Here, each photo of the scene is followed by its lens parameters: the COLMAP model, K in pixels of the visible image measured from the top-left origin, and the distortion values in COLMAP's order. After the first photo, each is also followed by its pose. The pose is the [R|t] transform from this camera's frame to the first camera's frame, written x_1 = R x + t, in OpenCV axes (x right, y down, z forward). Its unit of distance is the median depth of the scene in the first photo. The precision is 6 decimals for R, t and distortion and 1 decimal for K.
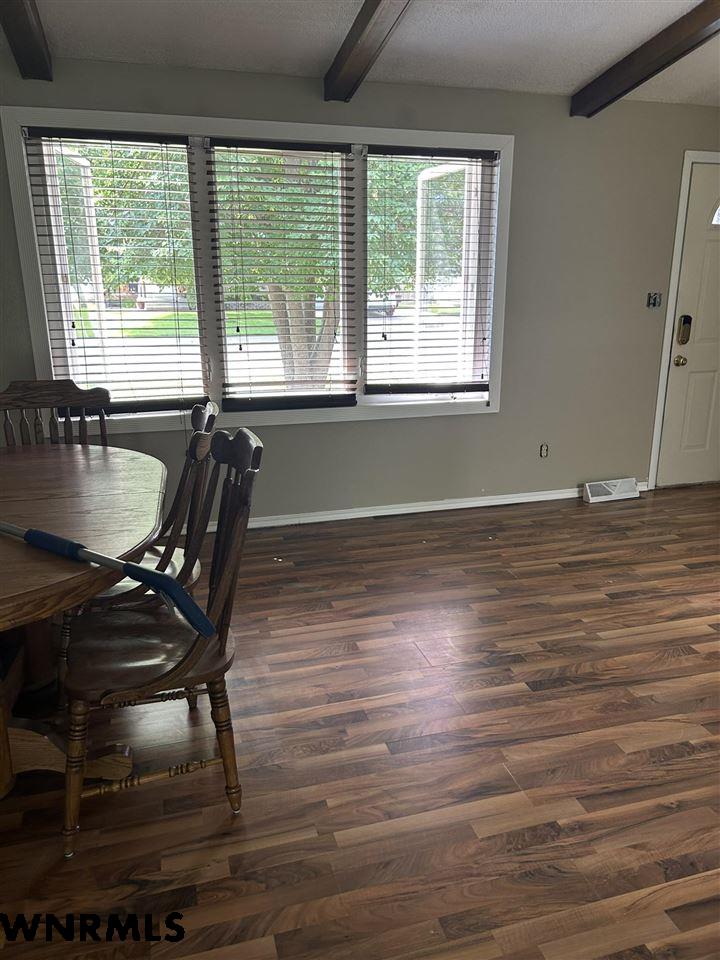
lens RADIAL K [[718.3, 0, 355.7], [0, 718.3, 480.8], [0, 0, 1]] dist [0.029630, -0.025945]
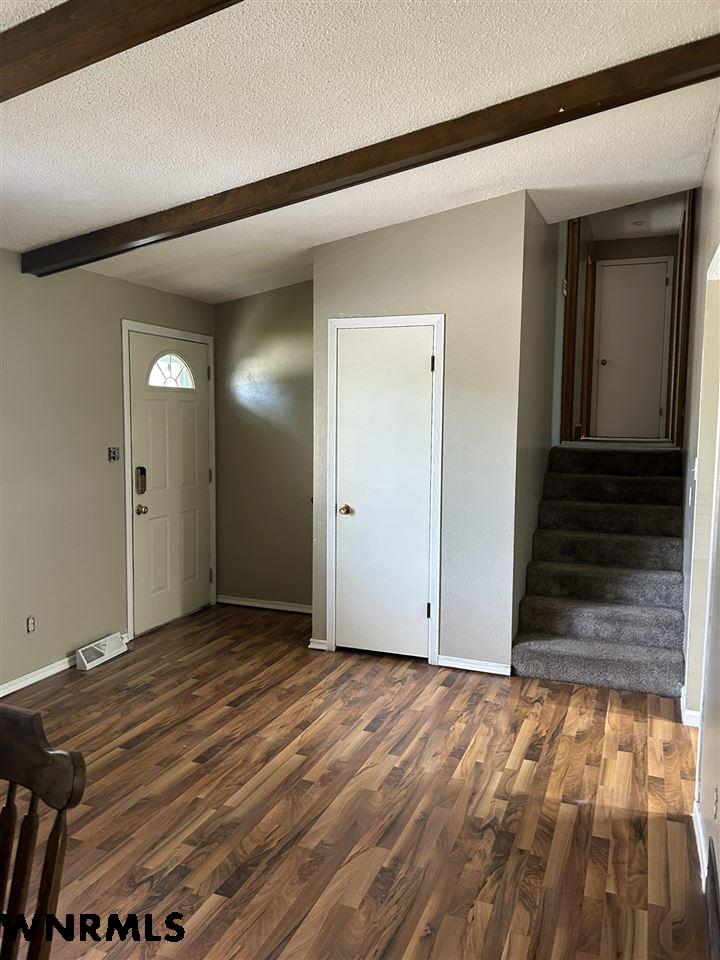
lens RADIAL K [[718.3, 0, 381.9], [0, 718.3, 465.4], [0, 0, 1]] dist [0.029630, -0.025945]
pose [[0.605769, -0.040352, 0.794617, -1.737353], [0.206583, 0.972439, -0.108104, -0.479236], [-0.768354, 0.229640, 0.597409, 1.086225]]
